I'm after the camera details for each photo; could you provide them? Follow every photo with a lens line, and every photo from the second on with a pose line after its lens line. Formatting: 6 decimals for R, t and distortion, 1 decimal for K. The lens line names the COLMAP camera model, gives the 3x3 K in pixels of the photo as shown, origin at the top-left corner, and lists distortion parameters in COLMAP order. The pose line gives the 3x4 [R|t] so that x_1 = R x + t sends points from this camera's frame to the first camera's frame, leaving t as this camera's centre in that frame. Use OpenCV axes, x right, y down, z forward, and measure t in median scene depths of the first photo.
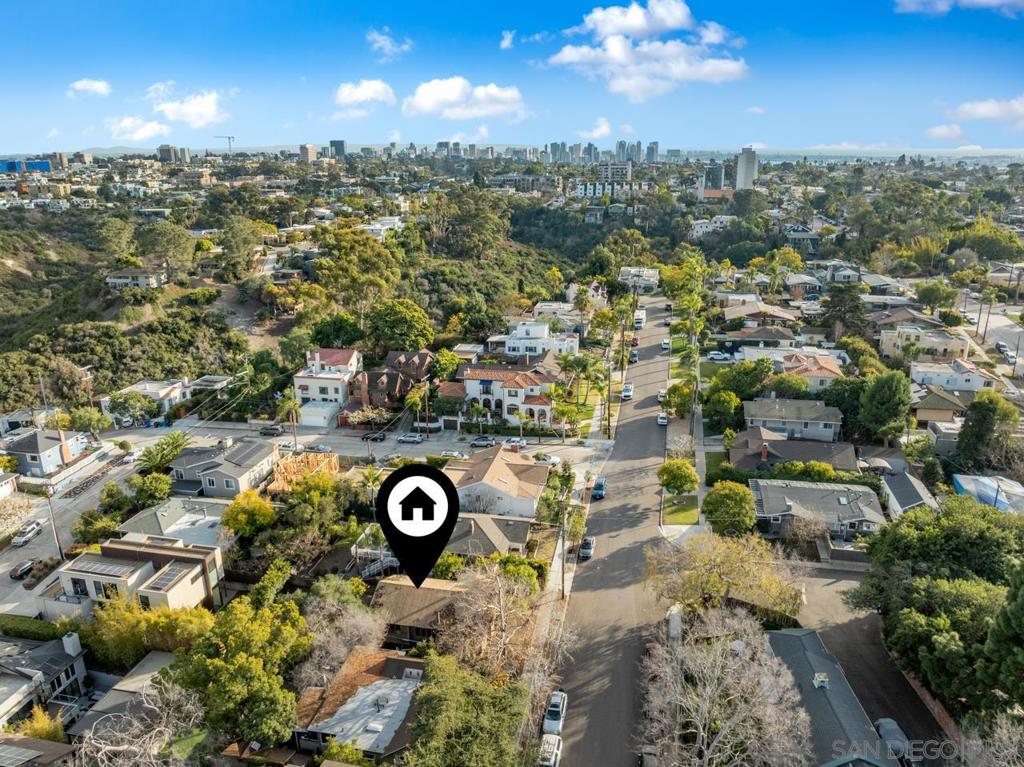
lens RADIAL K [[744.7, 0, 512.0], [0, 744.7, 383.5], [0, 0, 1]] dist [-0.039572, -0.006241]
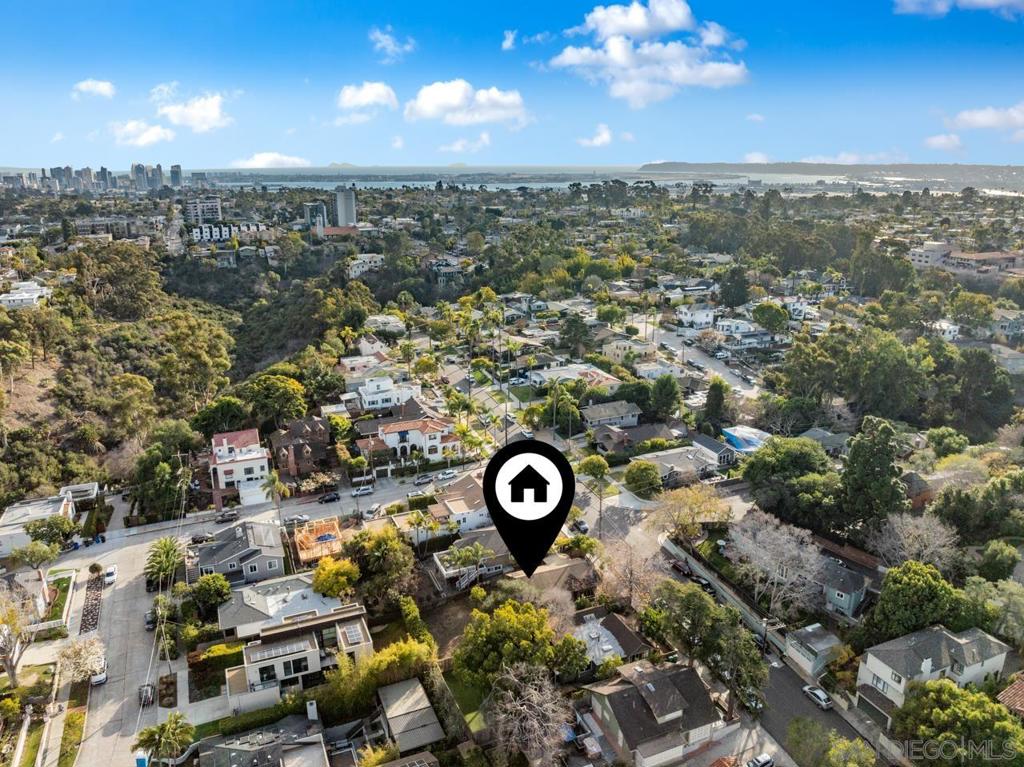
lens RADIAL K [[744.7, 0, 512.0], [0, 744.7, 383.5], [0, 0, 1]] dist [-0.039572, -0.006241]
pose [[0.814662, -0.160800, 0.557198, -0.538305], [0.172437, 0.984501, 0.031999, -0.087019], [-0.553707, 0.070013, 0.829763, -0.122527]]
